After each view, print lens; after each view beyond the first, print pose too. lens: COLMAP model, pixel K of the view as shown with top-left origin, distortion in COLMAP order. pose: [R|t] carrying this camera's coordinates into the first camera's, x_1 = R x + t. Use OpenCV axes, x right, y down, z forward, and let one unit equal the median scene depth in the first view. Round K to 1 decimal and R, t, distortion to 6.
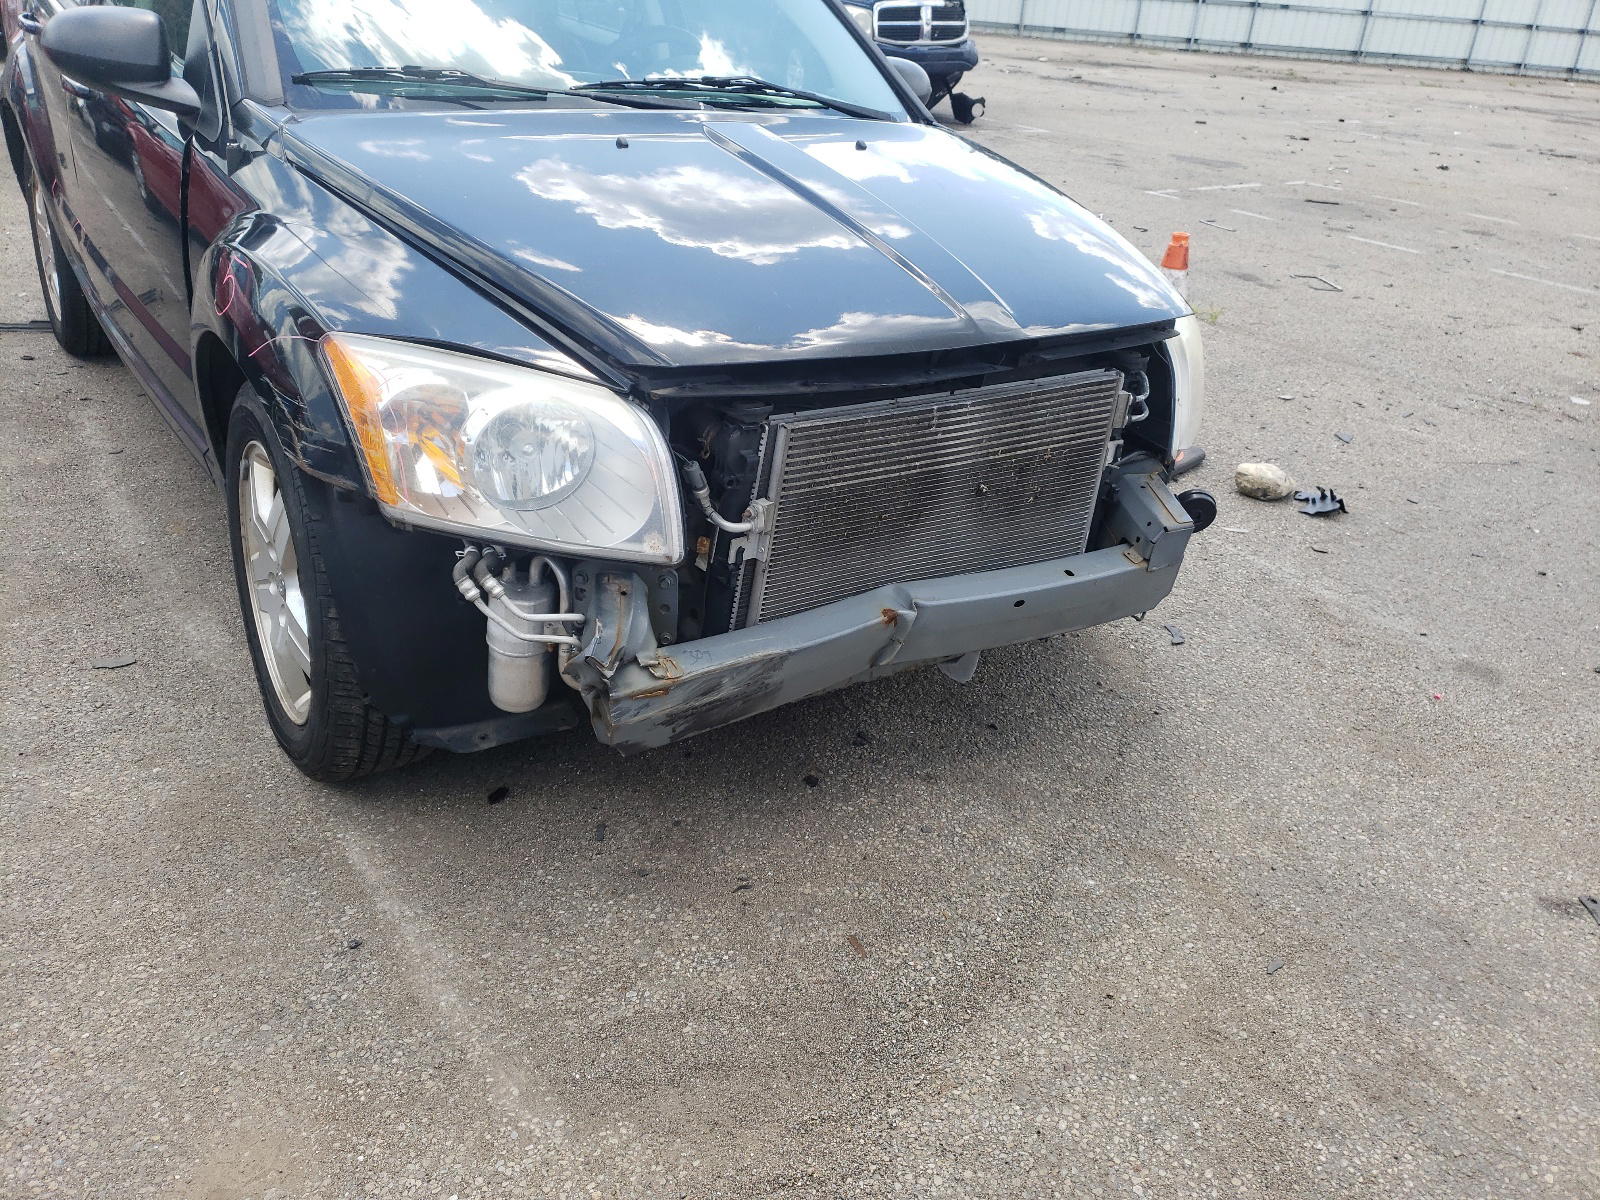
lens RADIAL K [[1281.7, 0, 794.5], [0, 1281.7, 602.6], [0, 0, 1]] dist [0.073673, -0.060389]
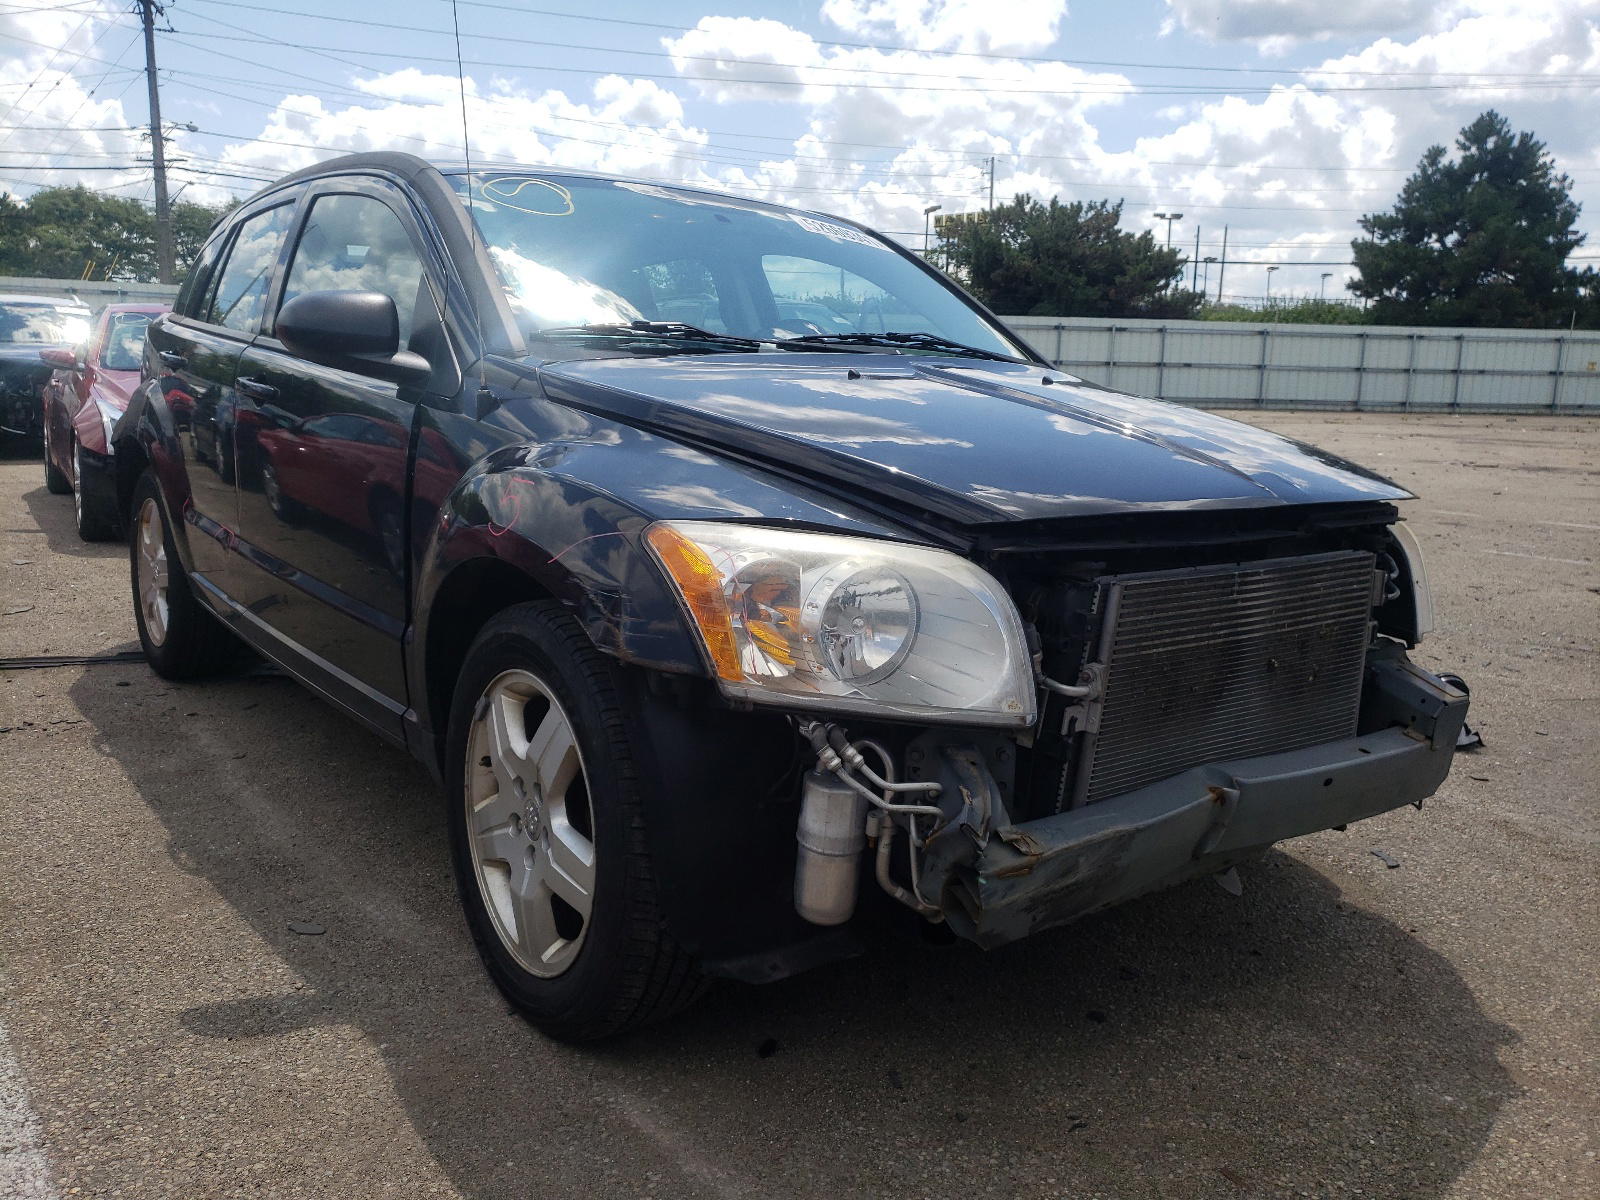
lens RADIAL K [[1305.8, 0, 796.9], [0, 1305.8, 594.4], [0, 0, 1]] dist [0.018045, -0.015923]
pose [[0.997330, -0.060791, 0.040464, -0.253159], [0.069497, 0.960278, -0.270252, 0.104997], [-0.022428, 0.272343, 0.961939, 0.050921]]
